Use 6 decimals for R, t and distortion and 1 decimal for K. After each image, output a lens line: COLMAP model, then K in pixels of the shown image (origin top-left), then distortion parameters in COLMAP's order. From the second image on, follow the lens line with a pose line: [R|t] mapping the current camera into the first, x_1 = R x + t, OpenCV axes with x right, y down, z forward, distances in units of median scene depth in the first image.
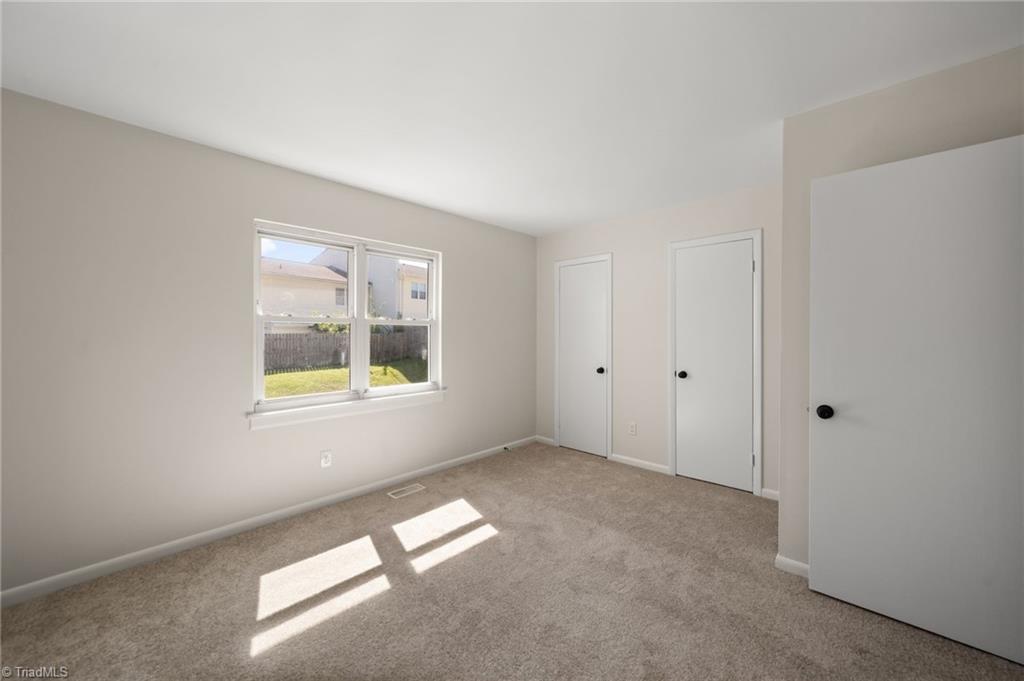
lens RADIAL K [[389.6, 0, 516.8], [0, 389.6, 336.3], [0, 0, 1]] dist [0.002979, -0.000043]
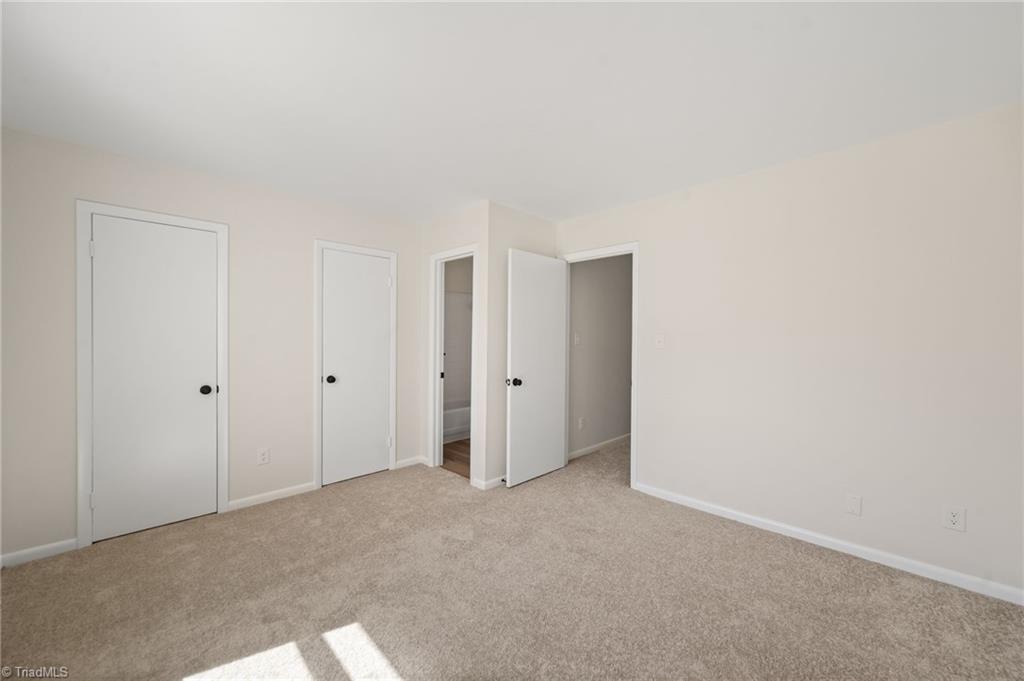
lens RADIAL K [[389.6, 0, 516.9], [0, 389.6, 340.3], [0, 0, 1]] dist [0.002979, -0.000043]
pose [[0.039035, -0.002272, 0.999235, -0.520285], [0.002511, 0.999994, 0.002176, 0.000015], [-0.999235, 0.002425, 0.039040, 0.490663]]
